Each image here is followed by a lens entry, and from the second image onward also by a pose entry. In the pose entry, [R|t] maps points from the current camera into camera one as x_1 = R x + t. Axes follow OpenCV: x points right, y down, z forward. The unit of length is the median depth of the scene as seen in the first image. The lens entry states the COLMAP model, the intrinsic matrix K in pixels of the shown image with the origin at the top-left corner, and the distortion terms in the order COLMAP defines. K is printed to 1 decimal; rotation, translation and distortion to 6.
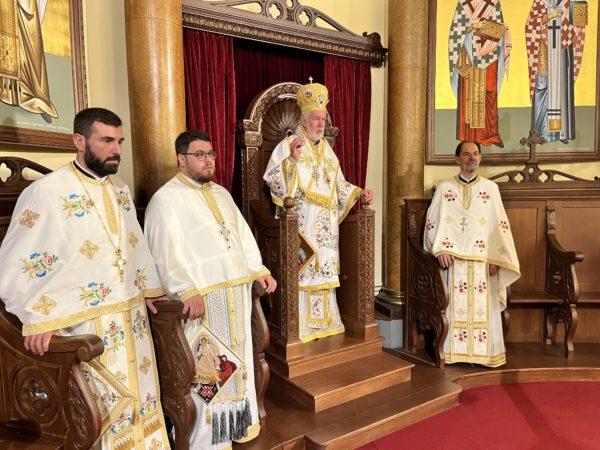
lens RADIAL K [[451.7, 0, 299.9], [0, 451.7, 226.3], [0, 0, 1]] dist [0.075086, -0.110647]
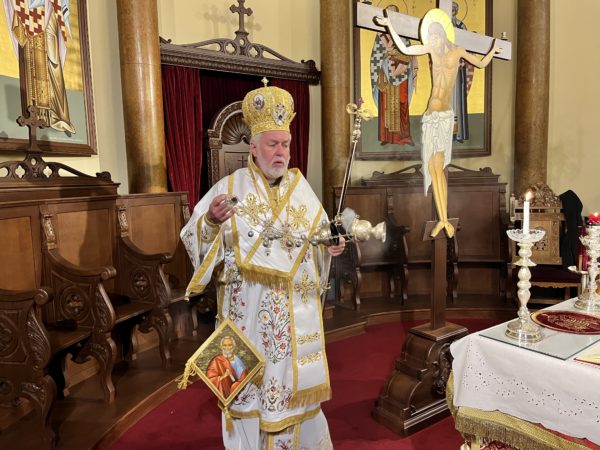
lens RADIAL K [[450.8, 0, 300.8], [0, 450.8, 214.9], [0, 0, 1]] dist [0.071371, -0.101740]
pose [[0.999281, -0.015736, 0.034482, 0.088637], [0.015954, 0.999854, -0.006056, 0.028296], [-0.034381, 0.006602, 0.999387, -0.311740]]
